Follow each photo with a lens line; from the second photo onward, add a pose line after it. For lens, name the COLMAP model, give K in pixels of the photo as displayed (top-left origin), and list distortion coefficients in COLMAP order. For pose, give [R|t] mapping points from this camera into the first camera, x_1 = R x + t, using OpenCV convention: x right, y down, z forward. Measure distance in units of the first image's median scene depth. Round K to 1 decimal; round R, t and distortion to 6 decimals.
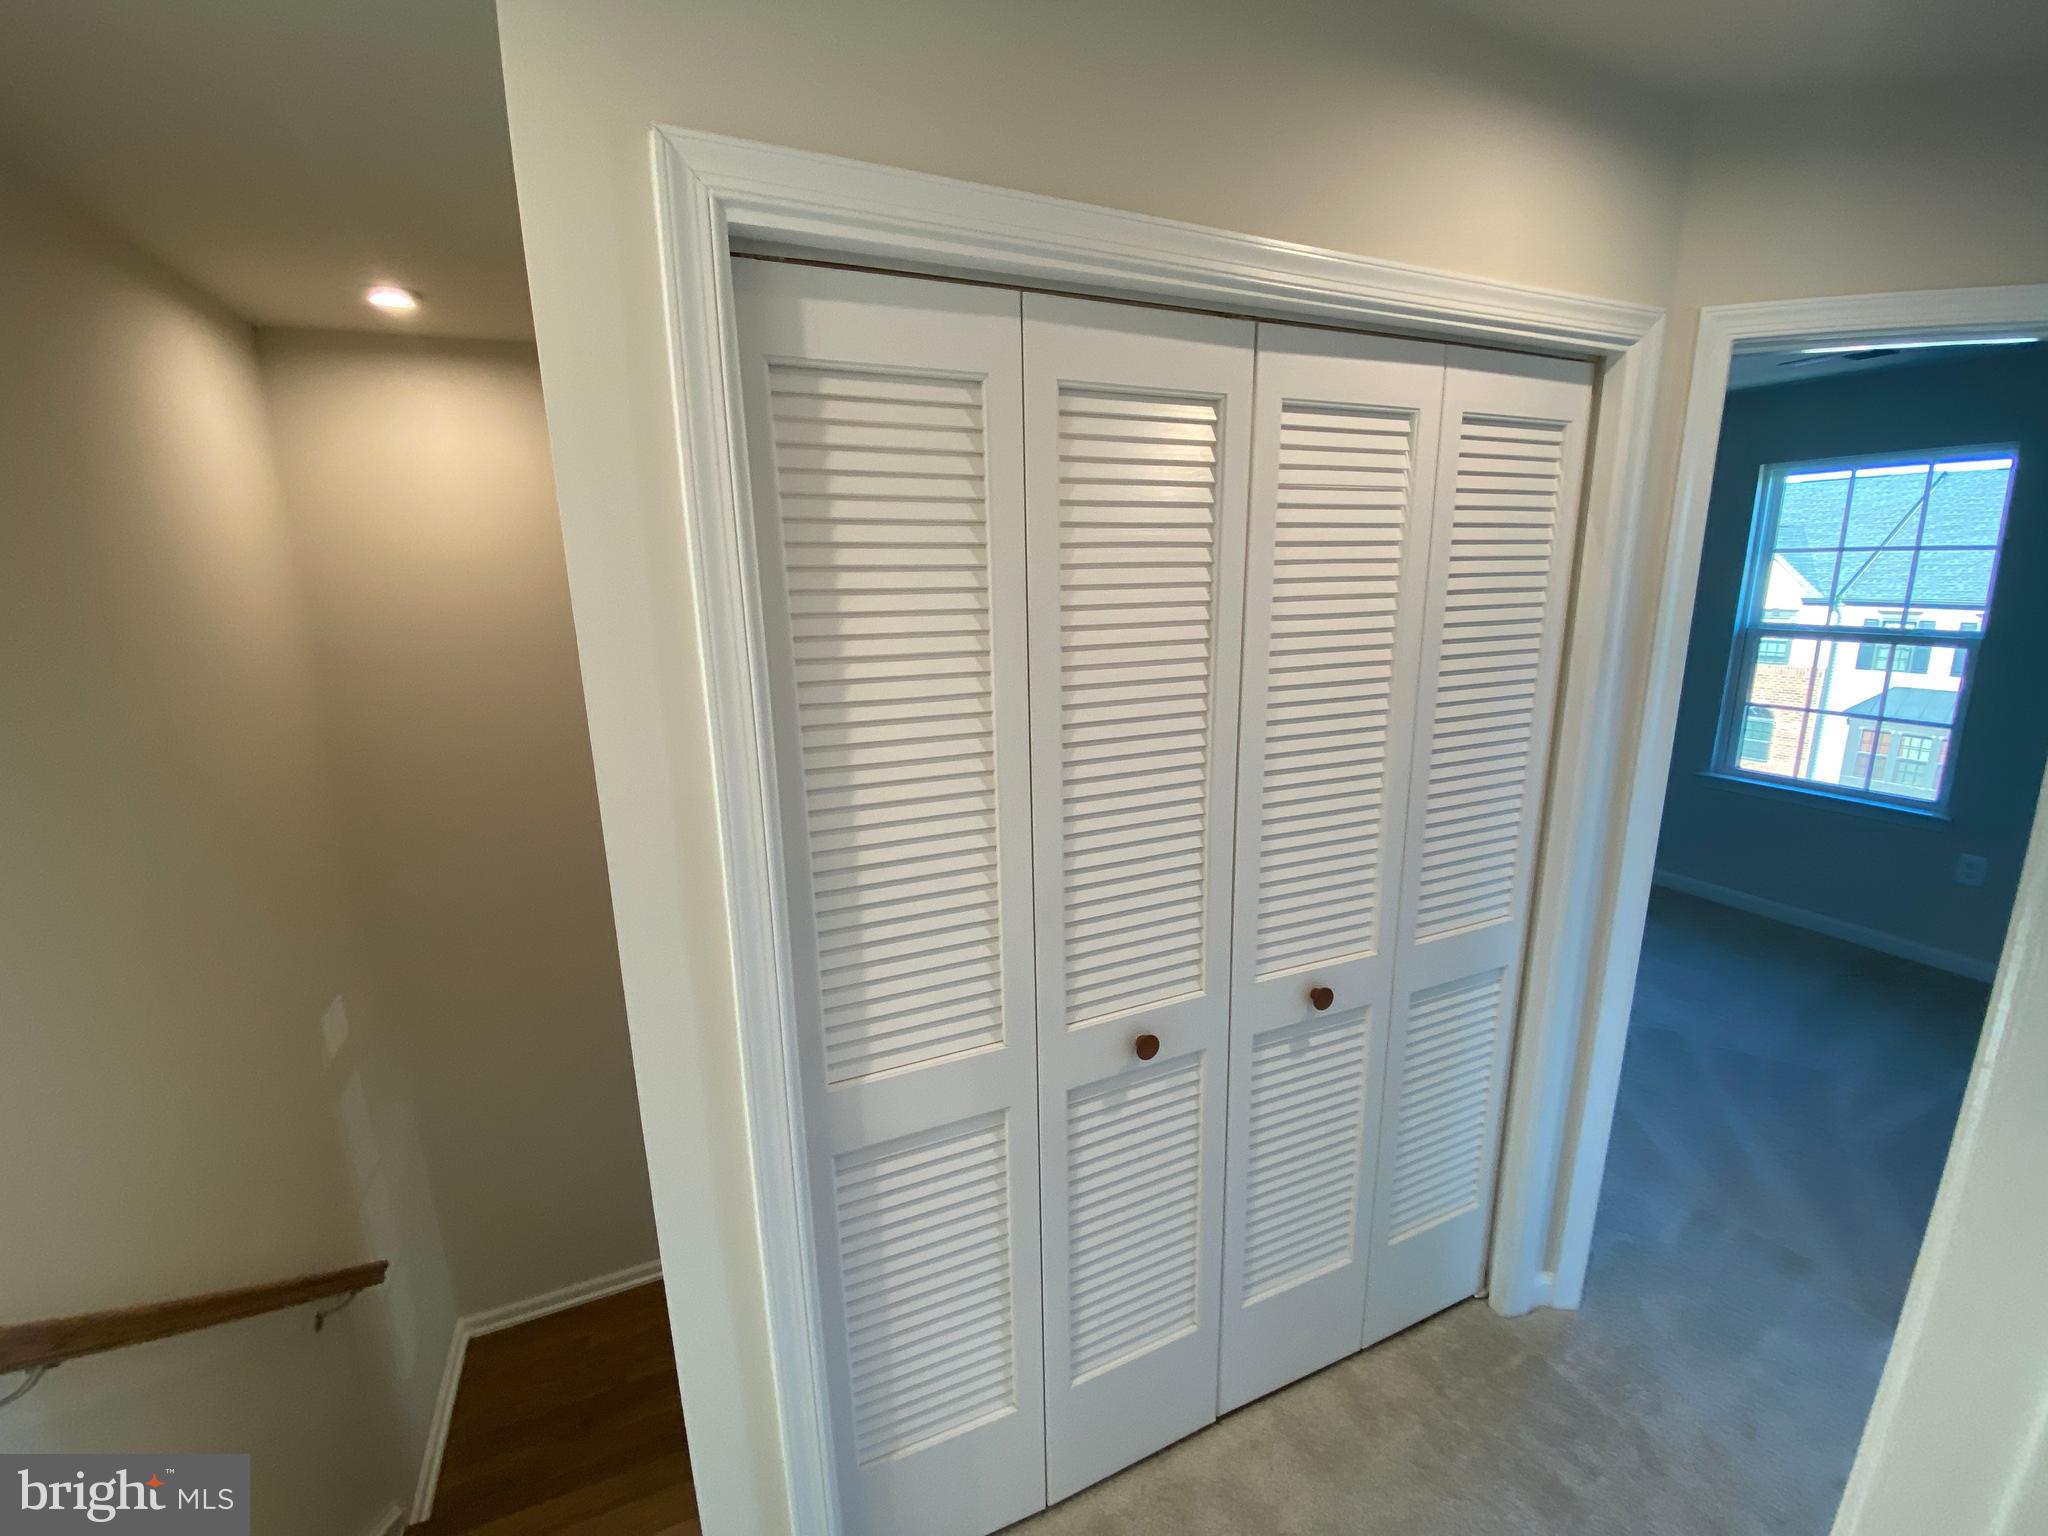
lens RADIAL K [[813.3, 0, 994.9], [0, 813.3, 756.8], [0, 0, 1]] dist [-0.000260, -0.015890]
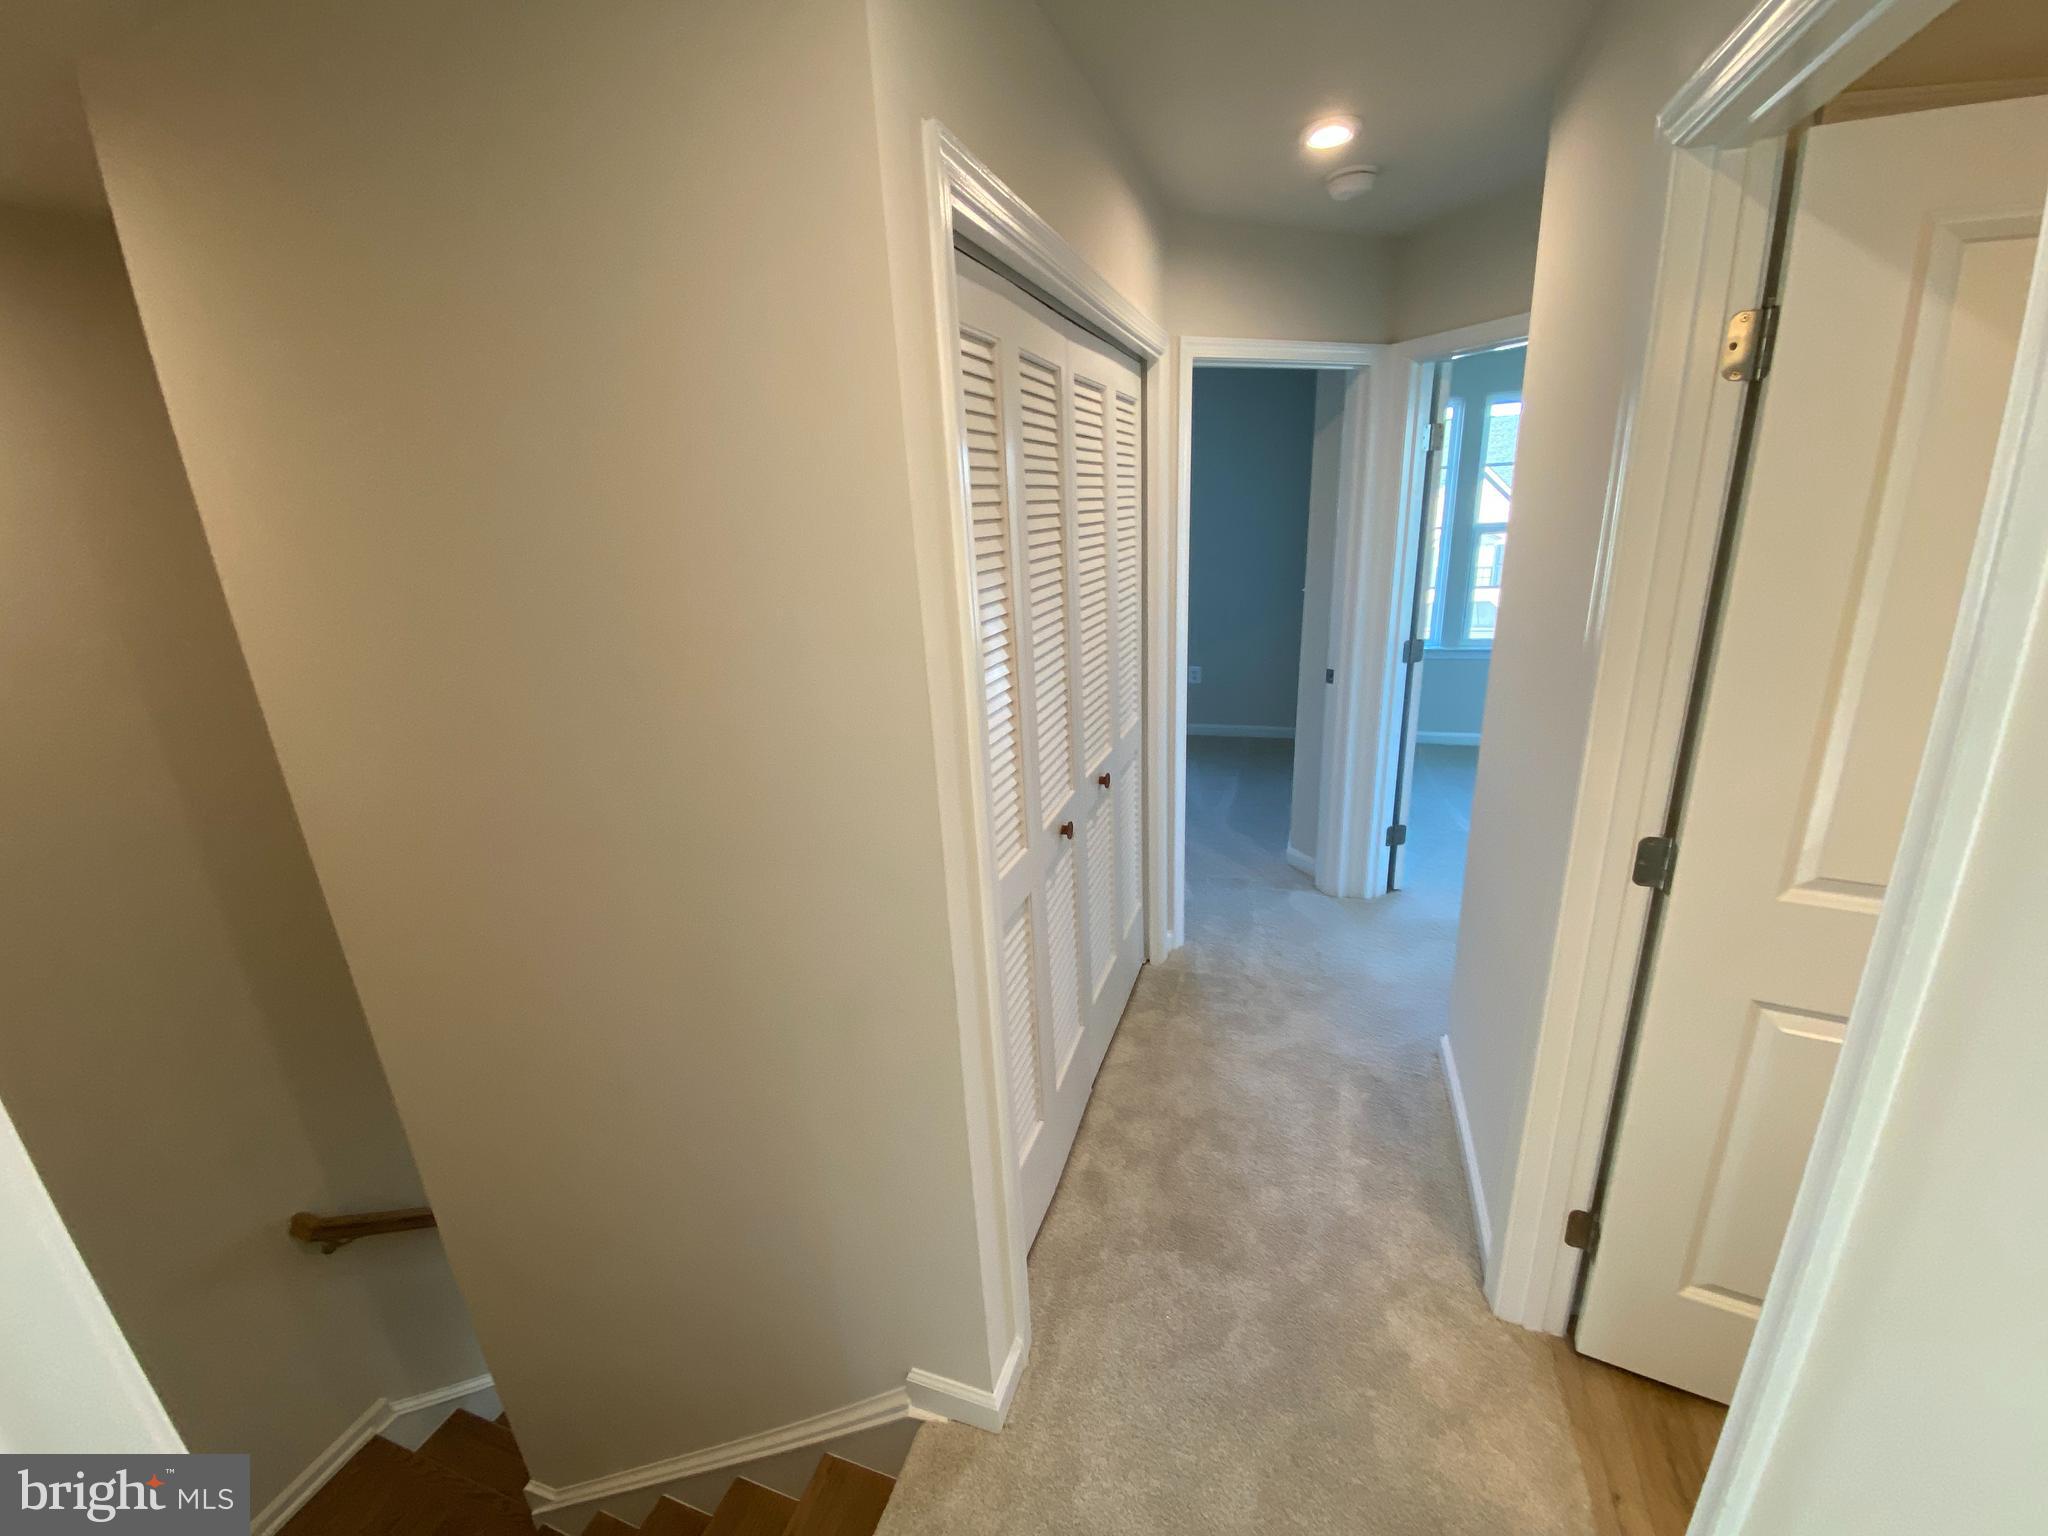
lens RADIAL K [[822.0, 0, 1026.9], [0, 822.0, 765.1], [0, 0, 1]] dist [0.002198, -0.016847]
pose [[0.672469, -0.246376, 0.697915, -0.758955], [0.201493, 0.968293, 0.147678, 0.011921], [-0.712170, 0.041317, 0.700790, 0.021972]]
